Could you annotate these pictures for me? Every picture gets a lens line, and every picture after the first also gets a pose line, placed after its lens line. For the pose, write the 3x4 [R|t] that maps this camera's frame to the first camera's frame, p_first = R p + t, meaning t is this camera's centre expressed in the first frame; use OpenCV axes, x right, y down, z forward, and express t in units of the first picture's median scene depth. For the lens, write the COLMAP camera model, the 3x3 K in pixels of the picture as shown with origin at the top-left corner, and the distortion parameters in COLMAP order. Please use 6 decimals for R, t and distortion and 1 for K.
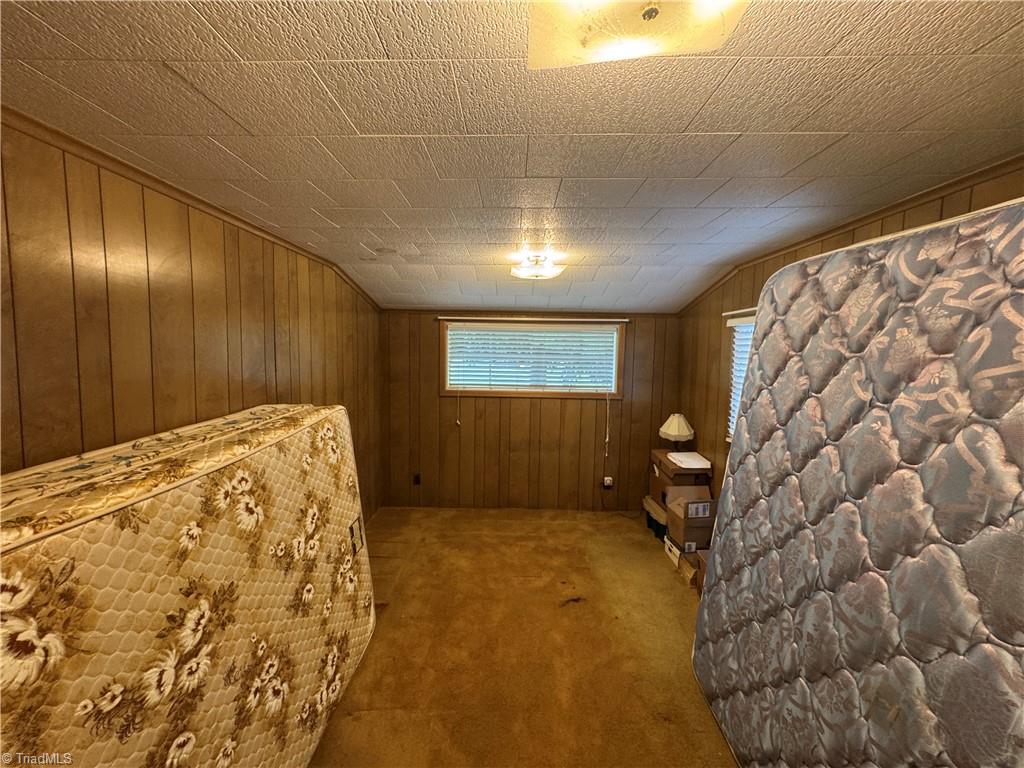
lens RADIAL K [[409.8, 0, 511.0], [0, 409.8, 382.2], [0, 0, 1]] dist [0.001212, 0.000194]
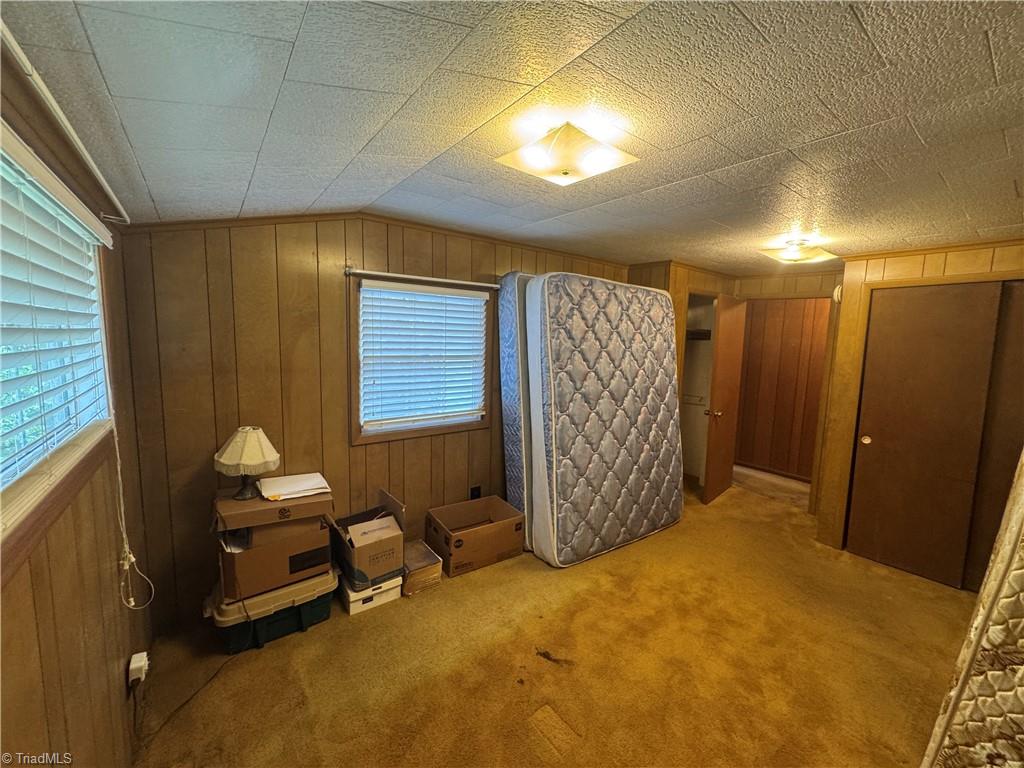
lens RADIAL K [[409.8, 0, 512.0], [0, 409.8, 383.4], [0, 0, 1]] dist [0.001212, 0.000194]
pose [[-0.602228, -0.124762, 0.788515, -0.634760], [0.025083, 0.984268, 0.174892, -0.179300], [-0.797930, 0.125104, -0.589625, 2.668681]]
